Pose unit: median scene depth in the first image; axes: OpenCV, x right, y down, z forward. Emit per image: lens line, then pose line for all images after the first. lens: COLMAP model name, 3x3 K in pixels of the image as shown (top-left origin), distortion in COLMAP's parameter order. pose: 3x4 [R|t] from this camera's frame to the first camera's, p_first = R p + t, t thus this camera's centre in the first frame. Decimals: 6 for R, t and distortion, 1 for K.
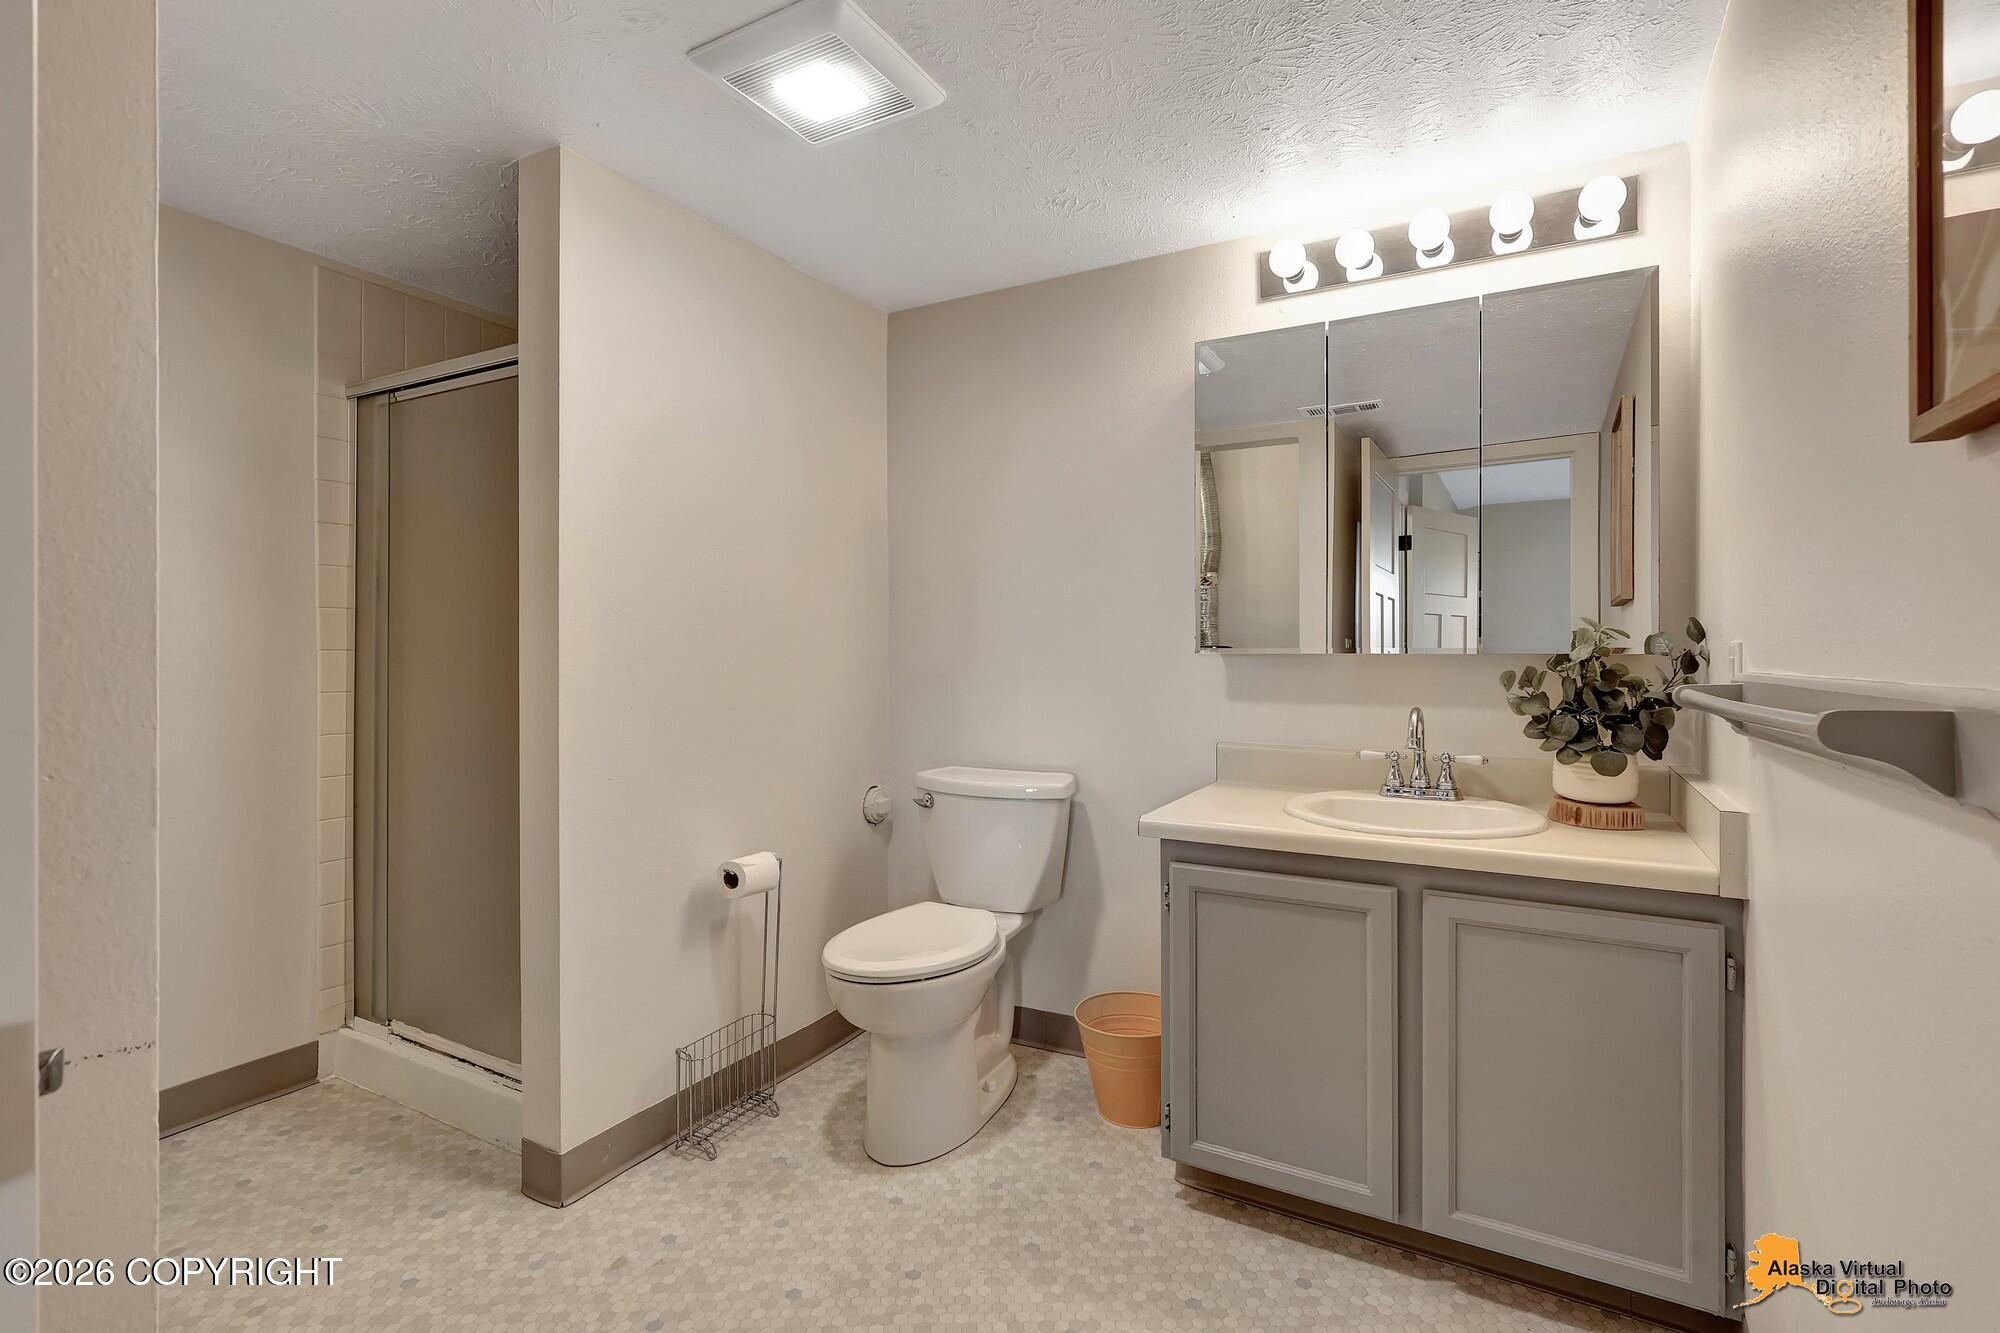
lens RADIAL K [[922.5, 0, 1002.2], [0, 922.5, 658.4], [0, 0, 1]] dist [-0.005223, 0.000136]
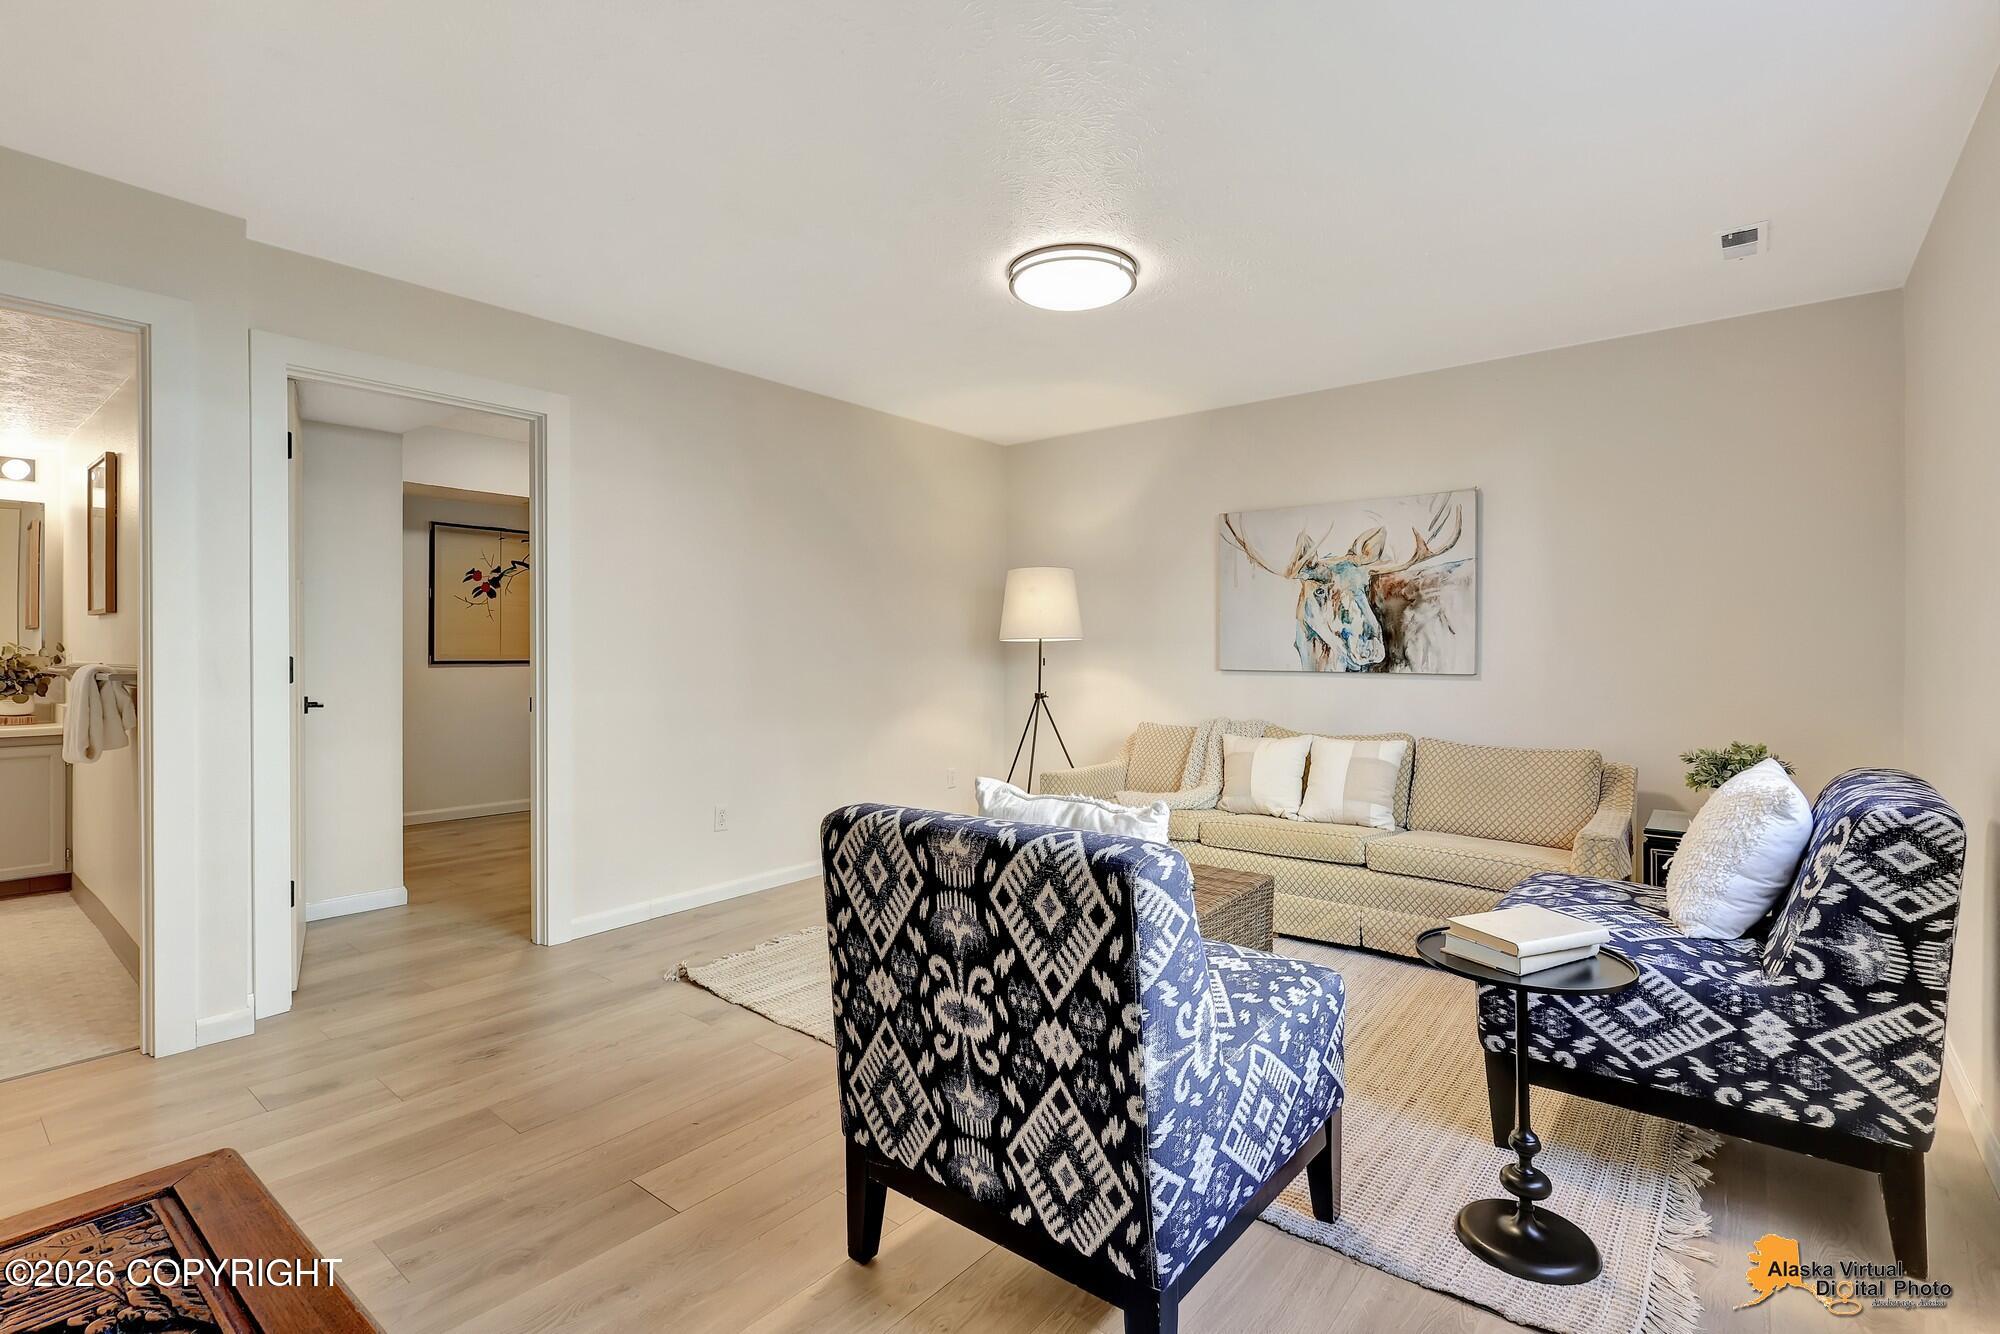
lens RADIAL K [[922.5, 0, 994.2], [0, 922.5, 659.6], [0, 0, 1]] dist [-0.005223, 0.000136]
pose [[0.184161, -0.003989, 0.982888, -1.335444], [0.003310, 0.999989, 0.003439, 0.004715], [-0.982891, 0.002620, 0.184172, -2.110909]]
